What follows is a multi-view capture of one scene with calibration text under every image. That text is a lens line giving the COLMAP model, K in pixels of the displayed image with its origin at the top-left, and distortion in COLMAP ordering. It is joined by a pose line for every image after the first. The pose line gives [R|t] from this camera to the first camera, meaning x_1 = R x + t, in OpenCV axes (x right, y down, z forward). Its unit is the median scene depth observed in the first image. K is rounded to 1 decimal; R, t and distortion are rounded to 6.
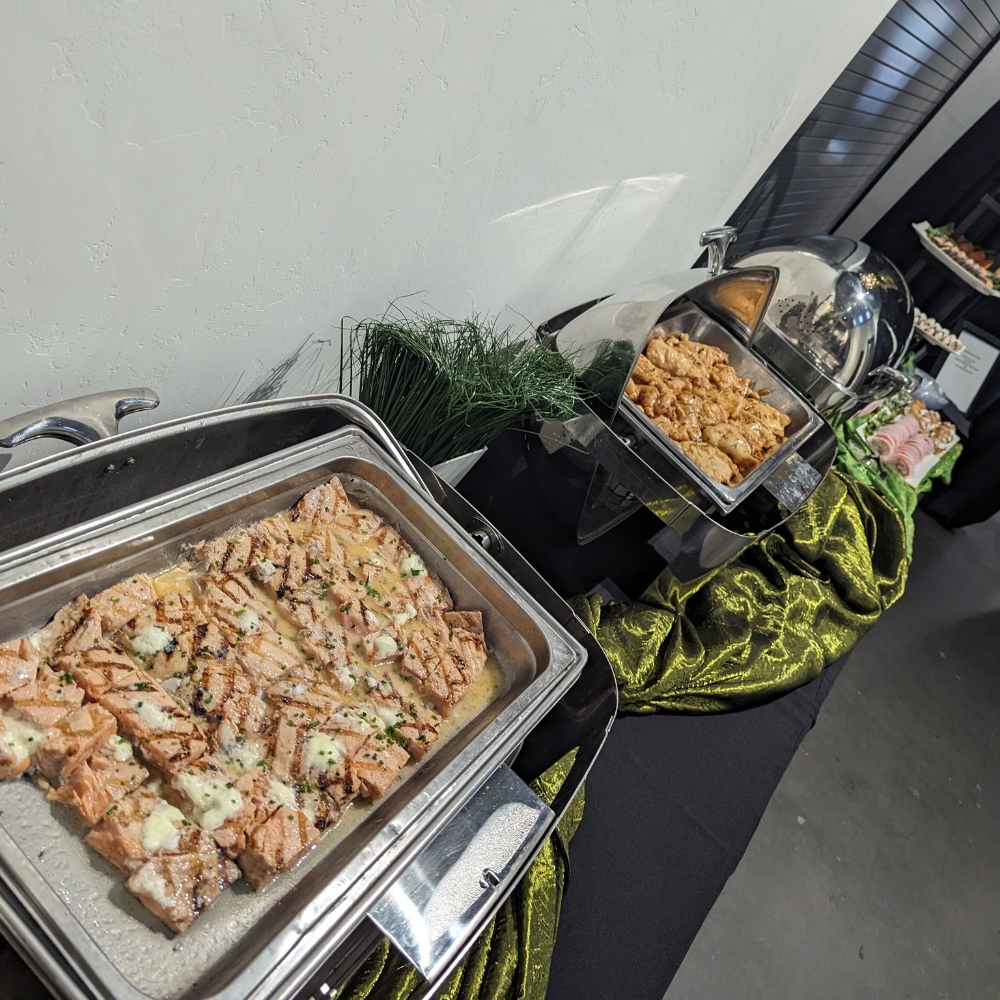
lens RADIAL K [[905.4, 0, 501.2], [0, 905.4, 502.9], [0, 0, 1]] dist [0.027465, -0.004174]
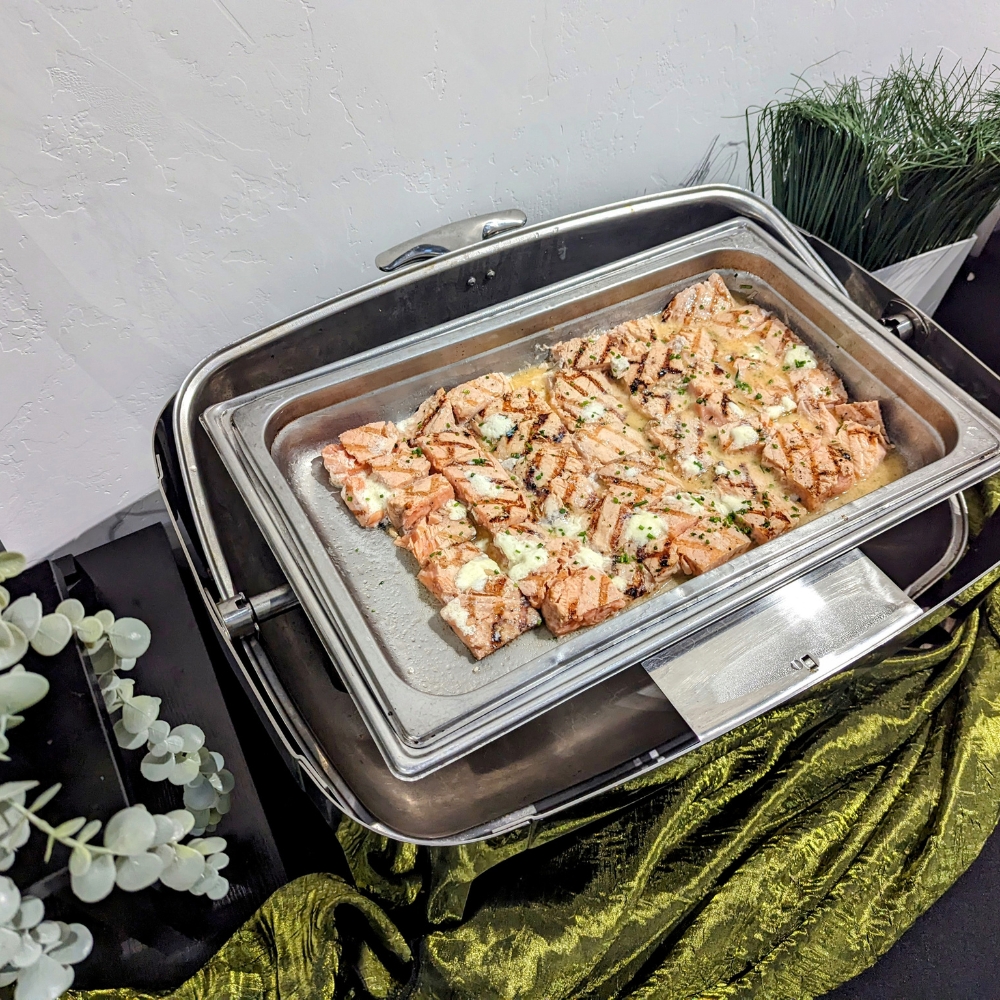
lens RADIAL K [[905.4, 0, 493.3], [0, 905.4, 498.4], [0, 0, 1]] dist [0.027465, -0.004174]
pose [[0.790053, -0.021625, -0.612657, 0.267385], [0.082035, 0.994119, 0.070700, 0.151111], [0.607525, -0.106116, 0.787180, 0.117137]]
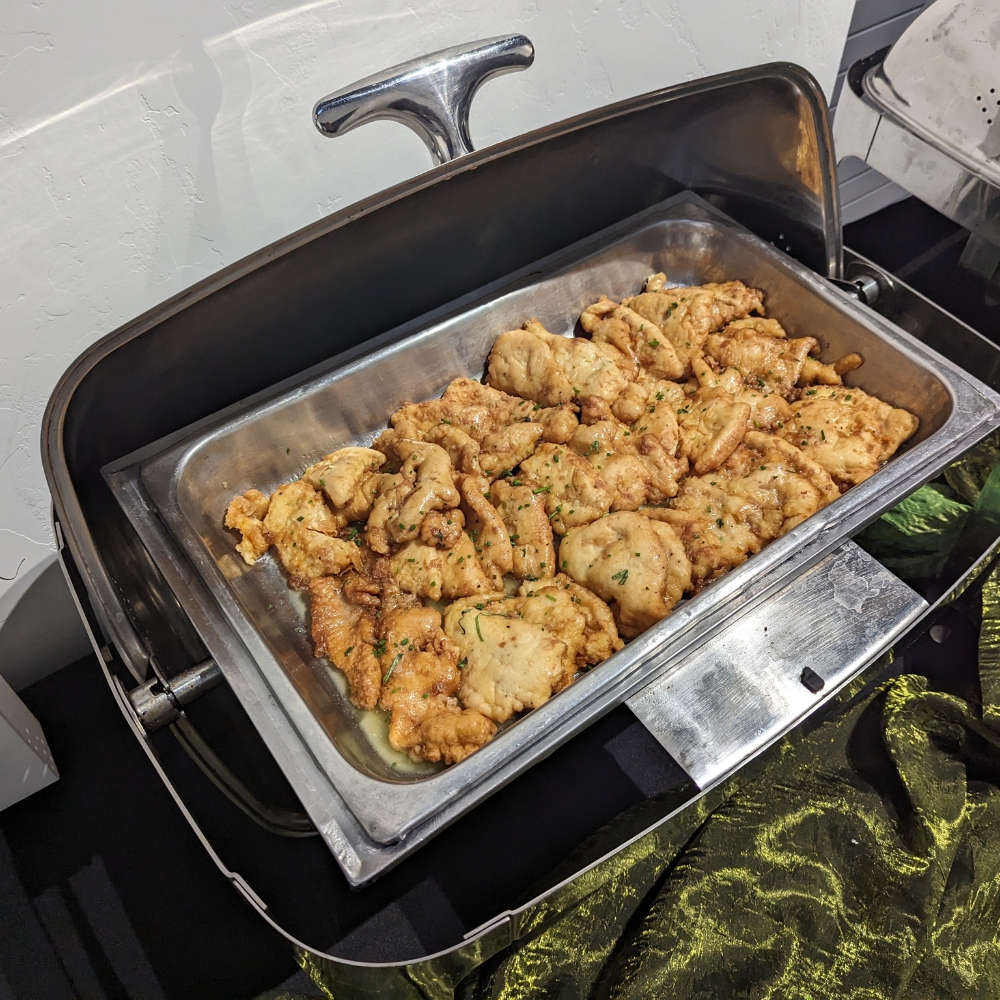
lens RADIAL K [[996.2, 0, 505.2], [0, 996.2, 506.5], [0, 0, 1]] dist [0.063669, 0.000000]
pose [[0.820978, -0.115864, -0.559081, 0.495942], [0.175996, 0.982867, 0.054750, -0.134788], [0.543158, -0.143344, 0.827304, 0.635146]]
